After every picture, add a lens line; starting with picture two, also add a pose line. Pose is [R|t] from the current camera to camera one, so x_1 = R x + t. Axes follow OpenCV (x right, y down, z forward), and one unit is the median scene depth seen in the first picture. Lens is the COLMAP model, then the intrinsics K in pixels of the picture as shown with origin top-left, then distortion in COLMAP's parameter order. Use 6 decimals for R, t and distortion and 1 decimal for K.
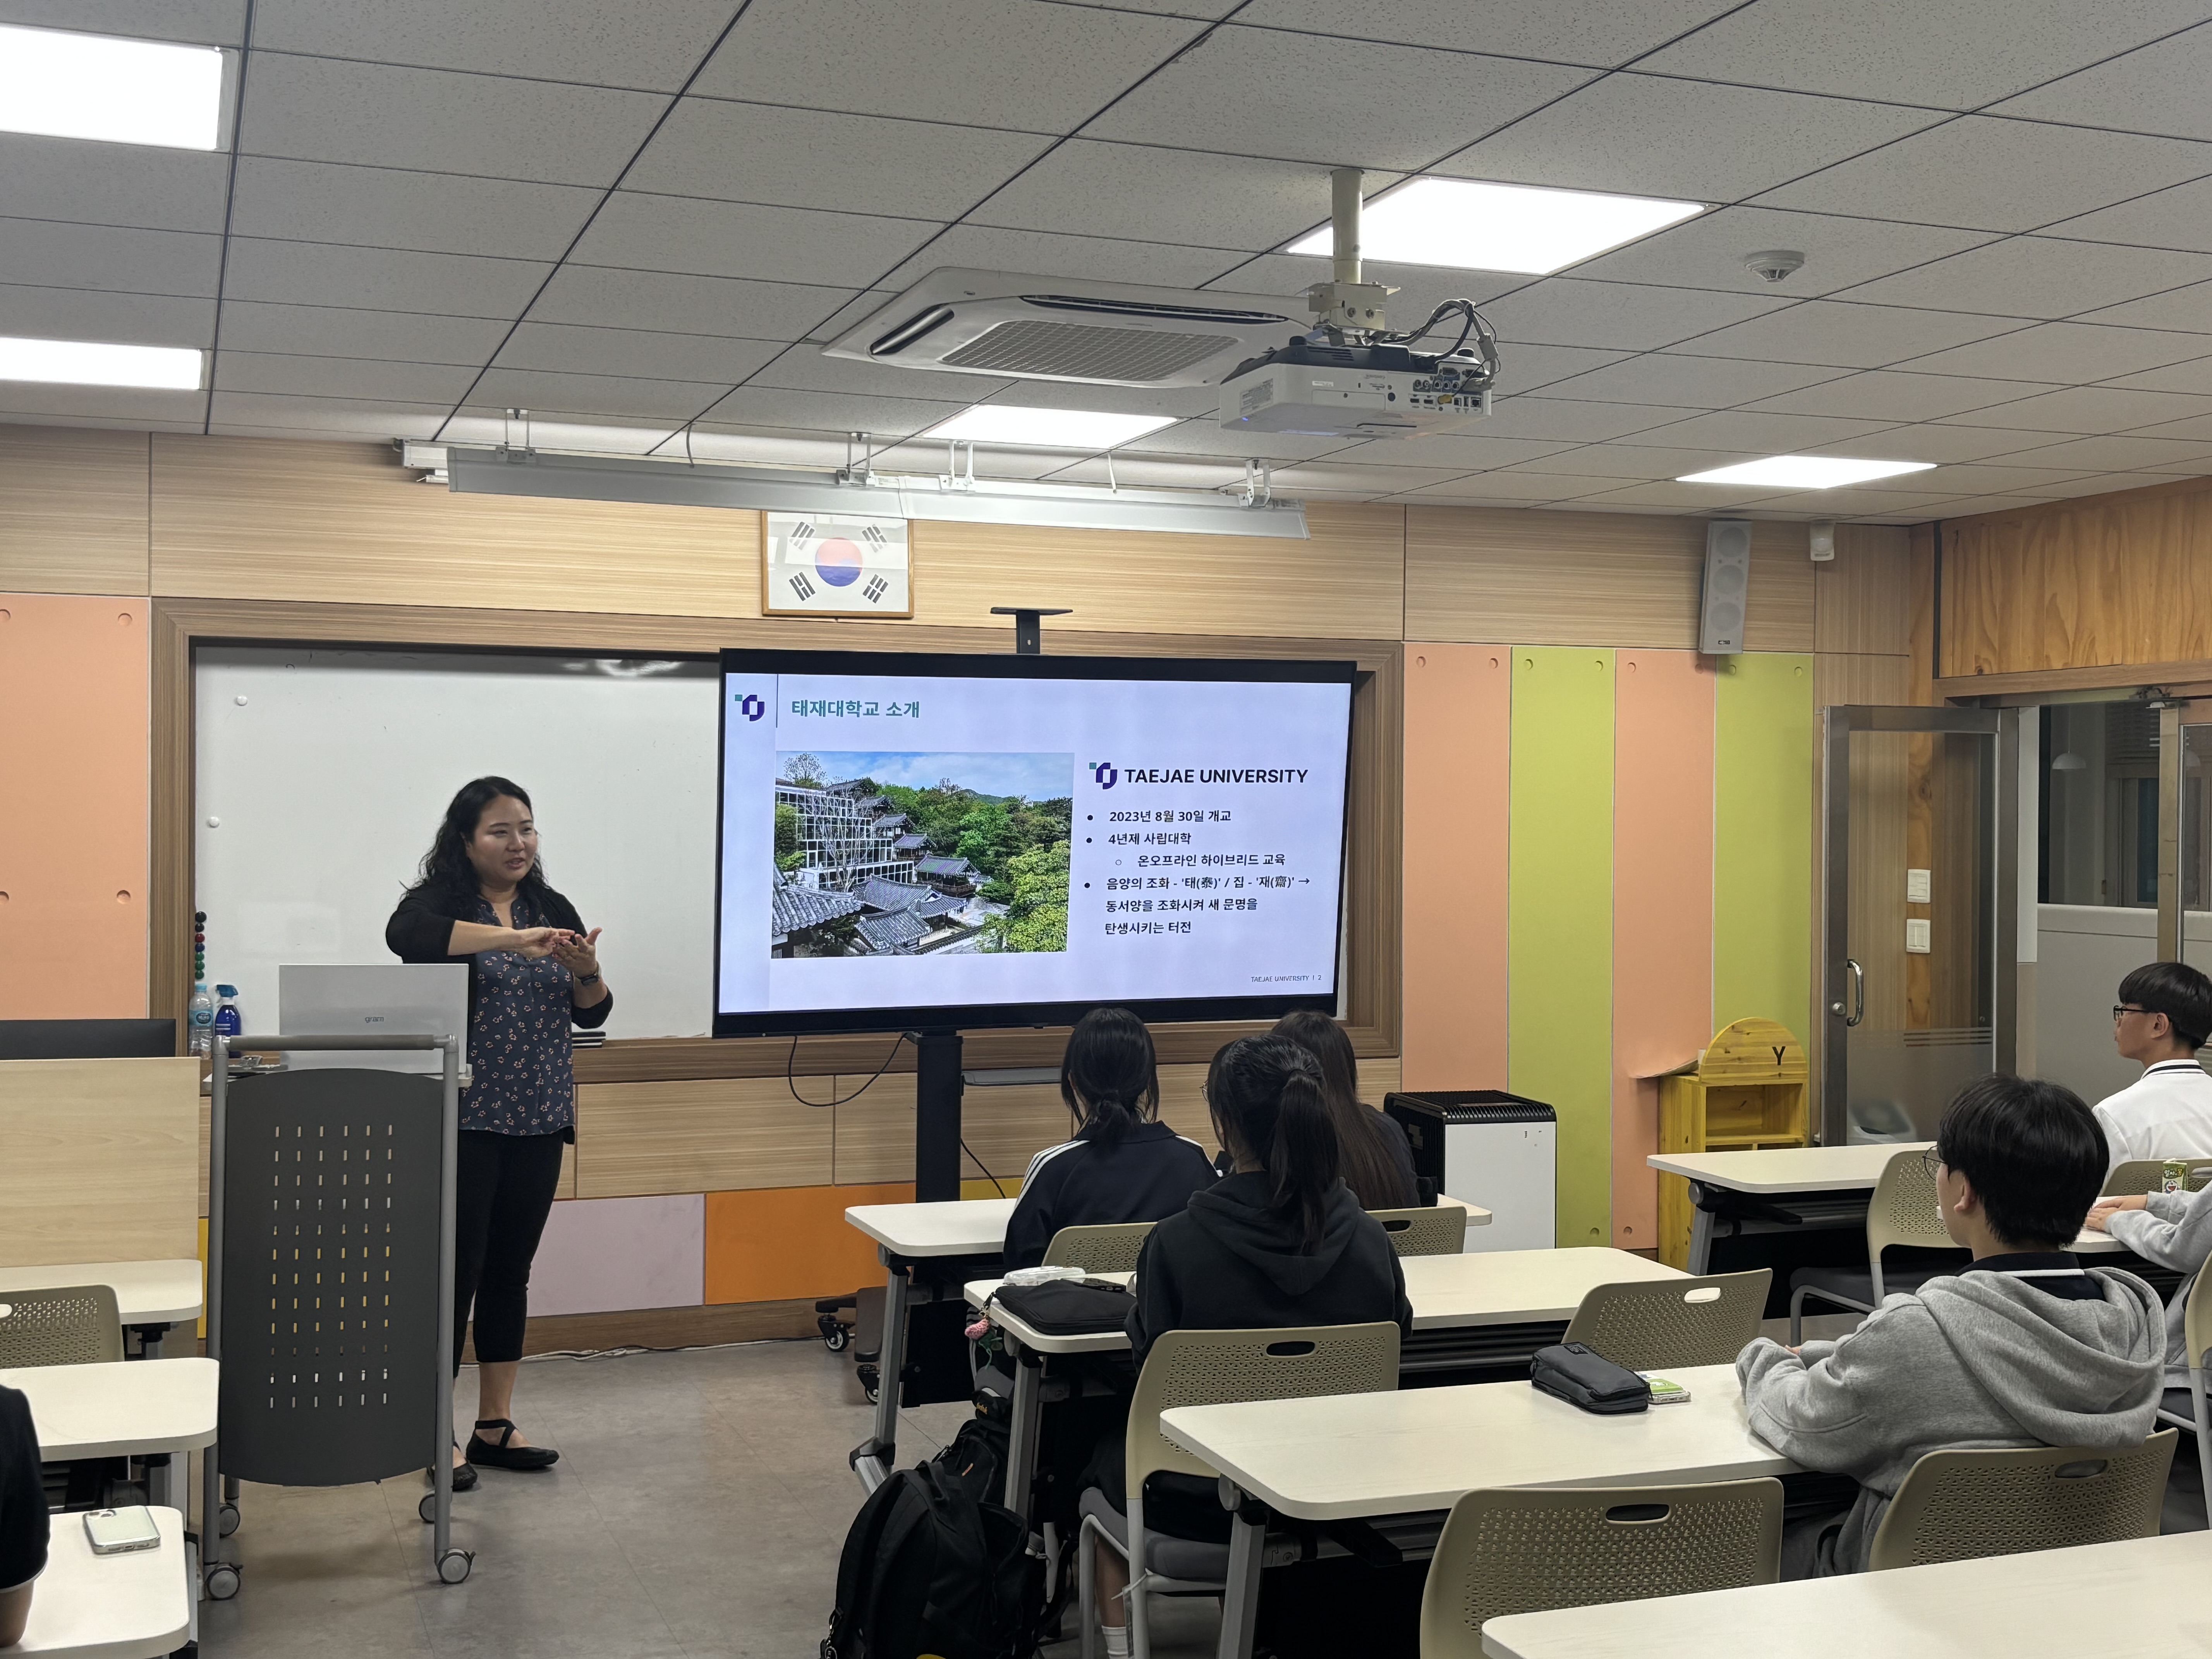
lens RADIAL K [[2500.9, 0, 1109.5], [0, 2500.9, 827.0], [0, 0, 1]] dist [0.121335, 0.000000]
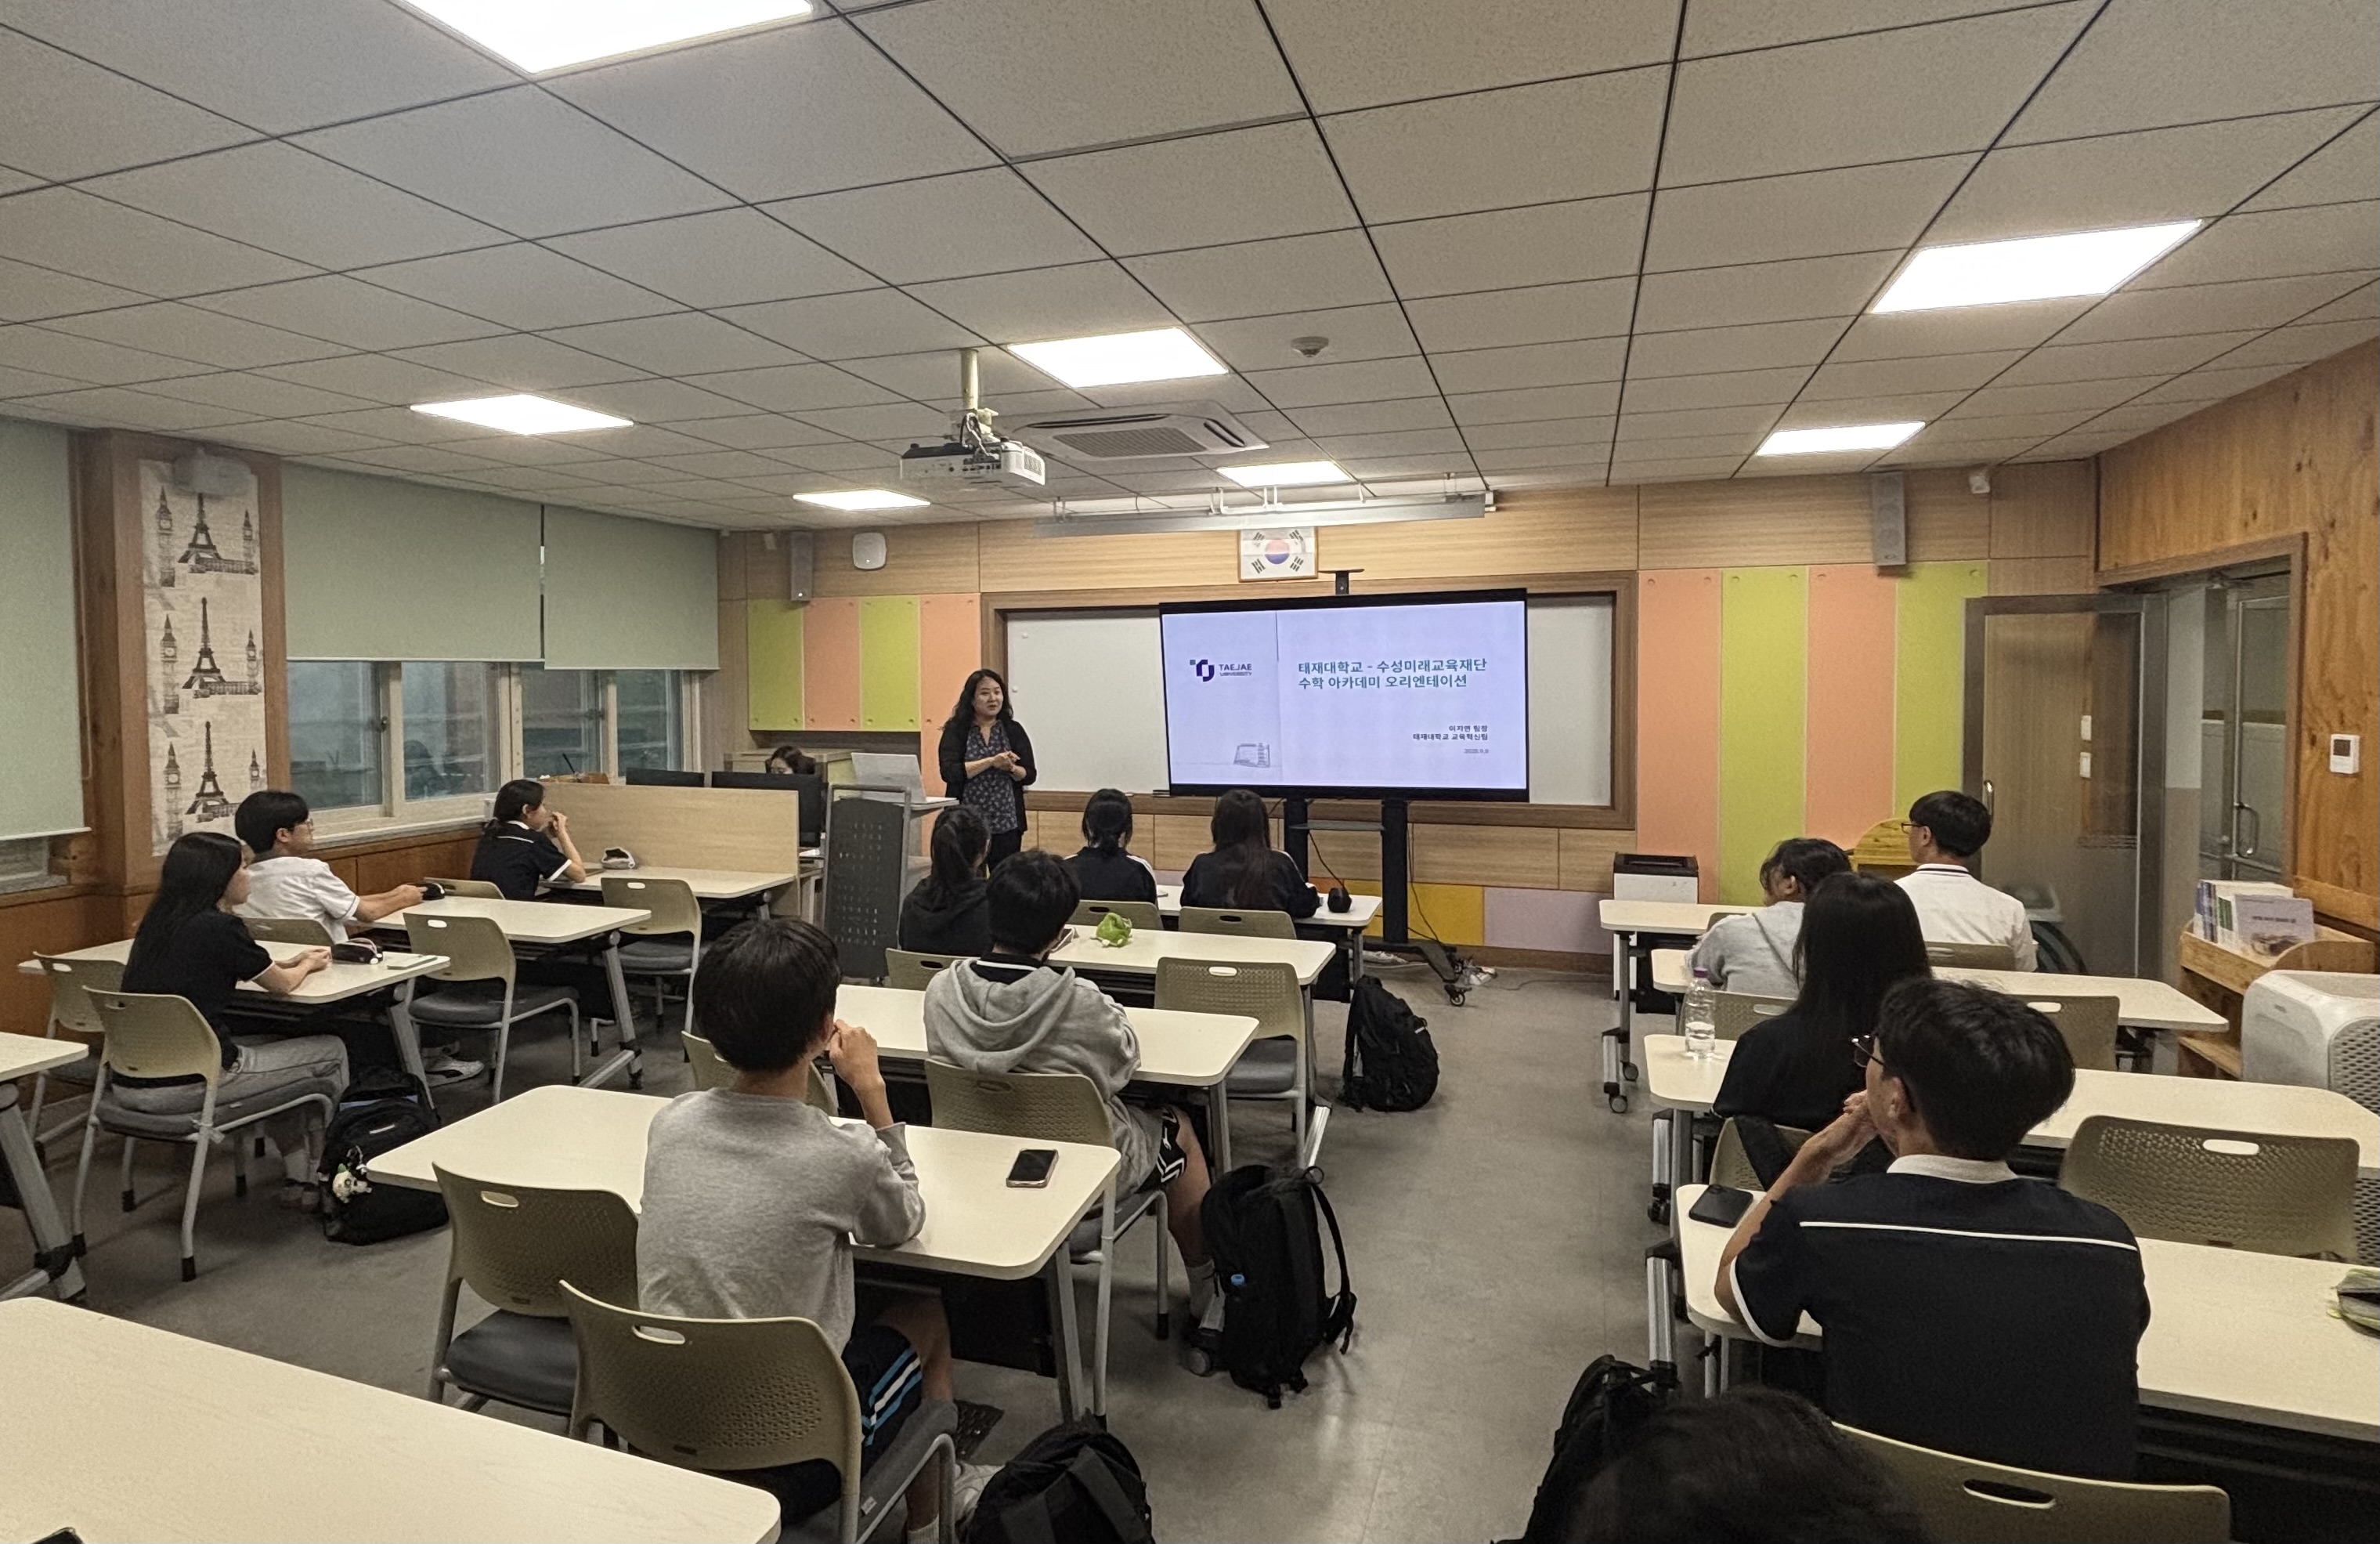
lens RADIAL K [[1258.8, 0, 1120.1], [0, 1258.8, 710.7], [0, 0, 1]] dist [-0.000217, -0.002065]
pose [[0.757476, 0.006345, -0.652832, 0.427874], [0.008545, 0.999771, 0.019631, -0.003747], [0.652807, -0.020449, 0.757249, 0.187787]]
